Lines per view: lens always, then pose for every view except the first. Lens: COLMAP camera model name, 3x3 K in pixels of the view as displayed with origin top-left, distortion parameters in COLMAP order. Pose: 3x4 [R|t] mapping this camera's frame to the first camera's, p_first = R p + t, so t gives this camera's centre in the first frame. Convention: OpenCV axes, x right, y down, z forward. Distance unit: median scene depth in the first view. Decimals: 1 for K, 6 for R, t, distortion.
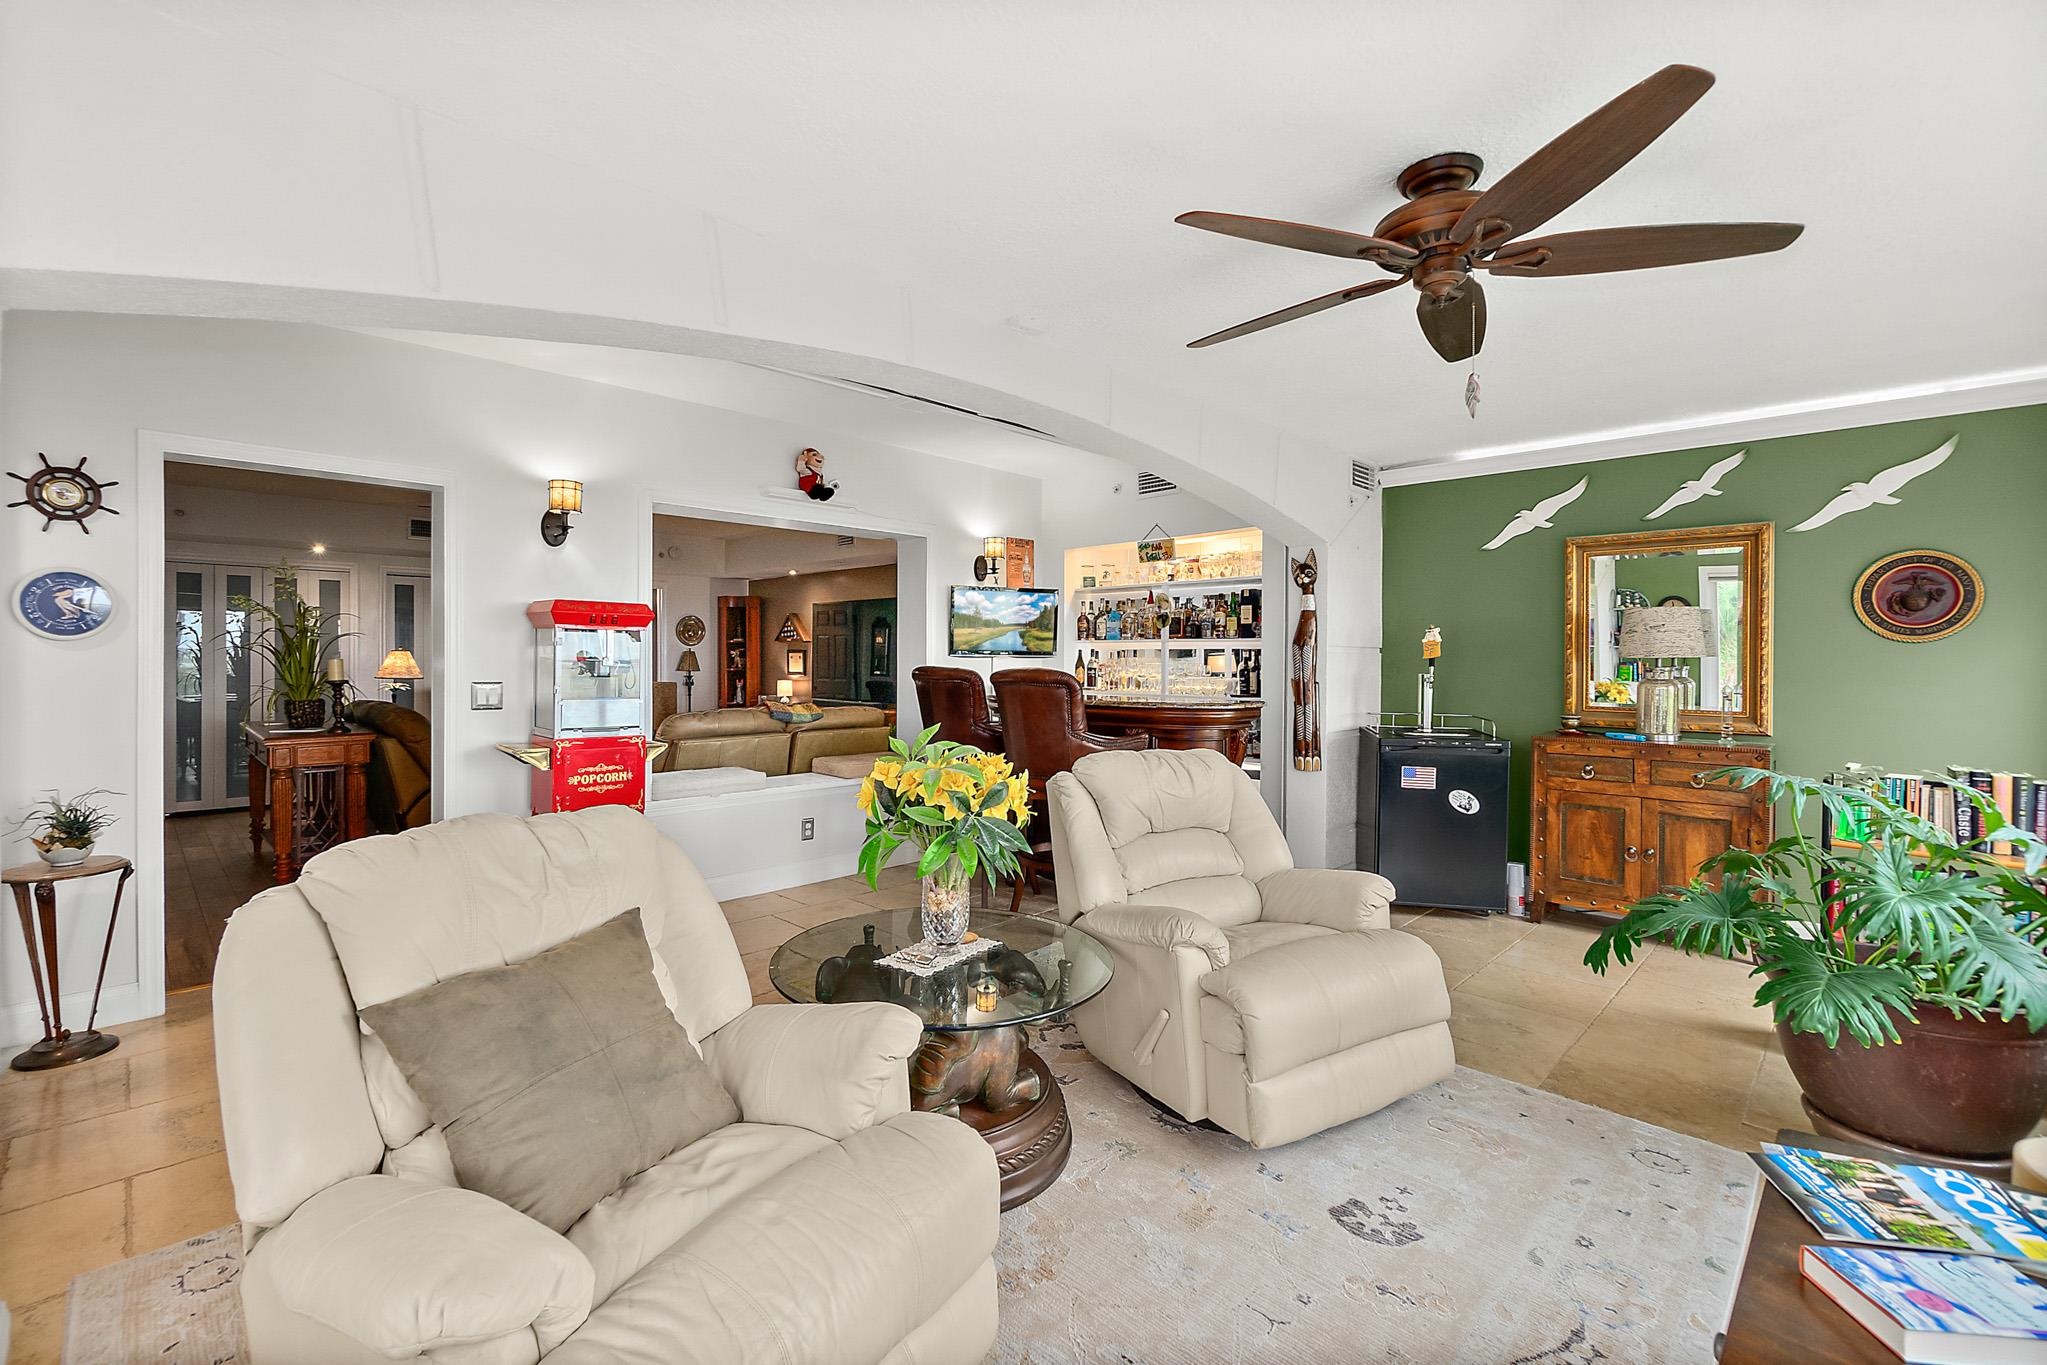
lens RADIAL K [[885.6, 0, 1008.1], [0, 885.6, 674.3], [0, 0, 1]] dist [-0.001978, 0.000227]
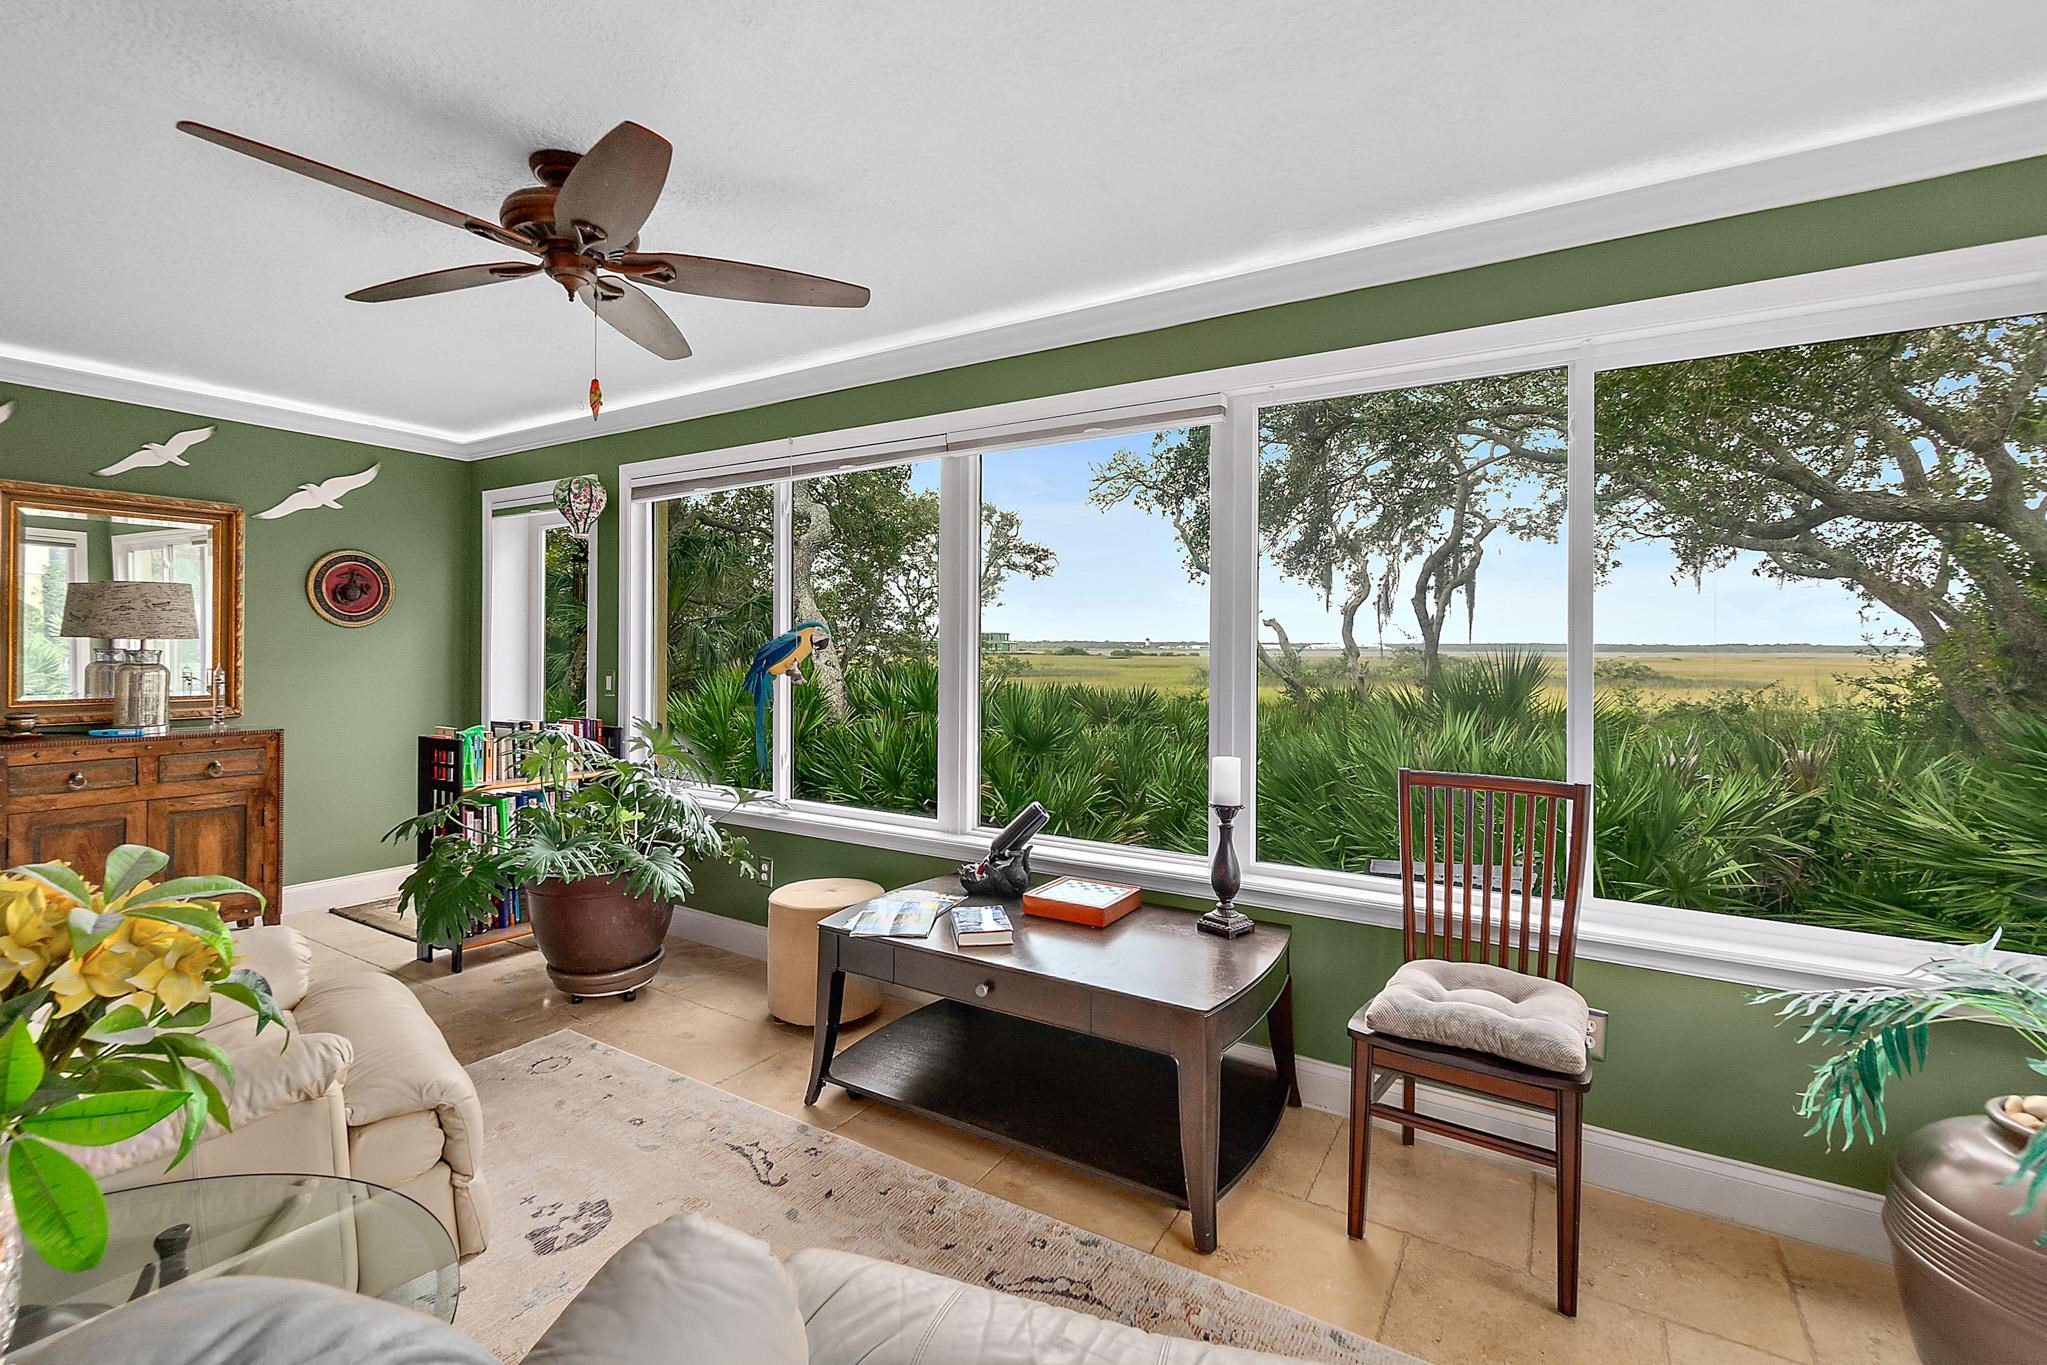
lens RADIAL K [[885.6, 0, 1005.3], [0, 885.6, 654.1], [0, 0, 1]] dist [-0.001978, 0.000227]
pose [[-0.210212, -0.014952, 0.977542, -0.314189], [0.009457, 0.999805, 0.017327, -0.011454], [-0.977610, 0.012886, -0.210029, 0.363869]]
